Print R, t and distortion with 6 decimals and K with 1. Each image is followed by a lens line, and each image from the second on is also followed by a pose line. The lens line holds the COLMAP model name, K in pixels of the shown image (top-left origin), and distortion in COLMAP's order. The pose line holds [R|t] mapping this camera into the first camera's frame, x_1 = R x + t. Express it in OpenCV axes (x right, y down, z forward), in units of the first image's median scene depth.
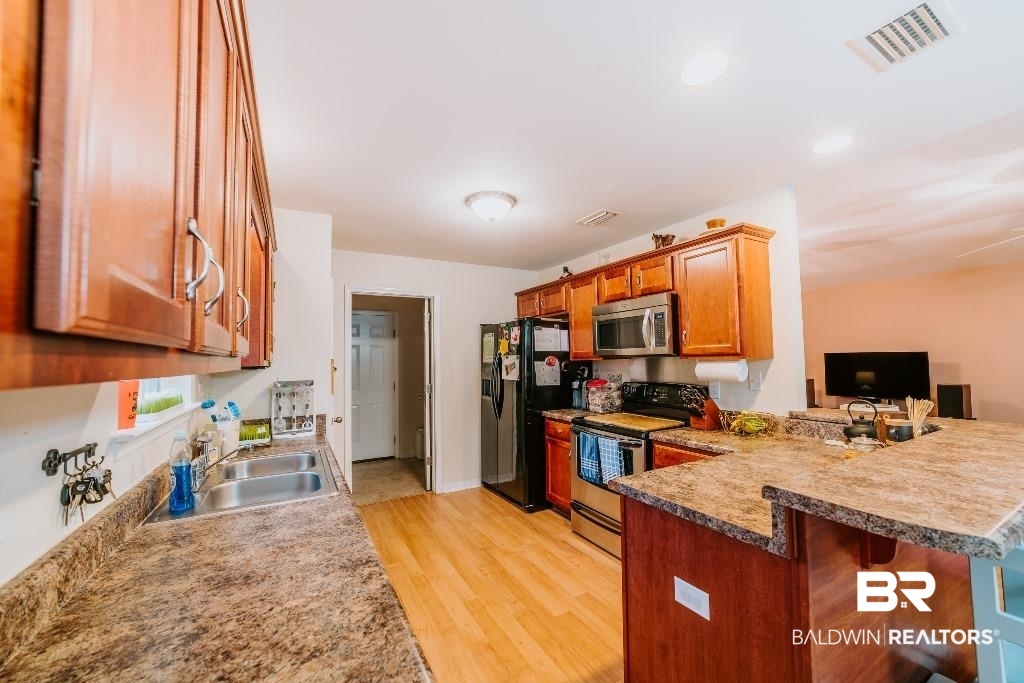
lens RADIAL K [[402.0, 0, 514.3], [0, 402.0, 341.2], [0, 0, 1]] dist [-0.016508, 0.002801]
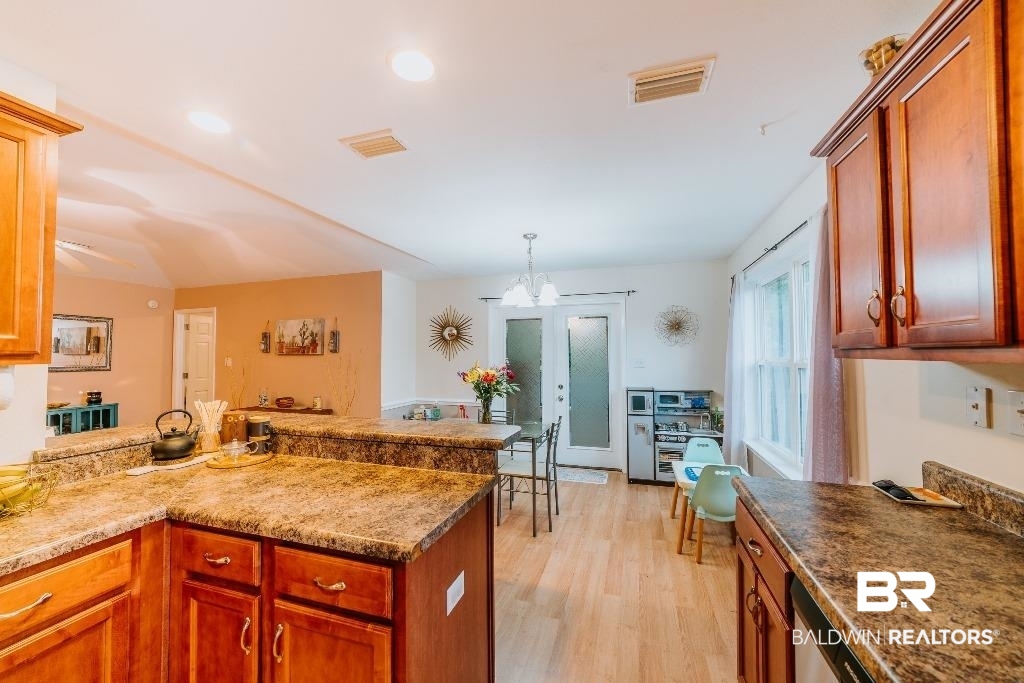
lens RADIAL K [[402.0, 0, 506.9], [0, 402.0, 343.0], [0, 0, 1]] dist [-0.016508, 0.002801]
pose [[-0.676839, 0.039290, 0.735082, -0.337643], [-0.015179, 0.997617, -0.067298, 0.063200], [-0.735975, -0.056708, -0.674630, 1.326210]]
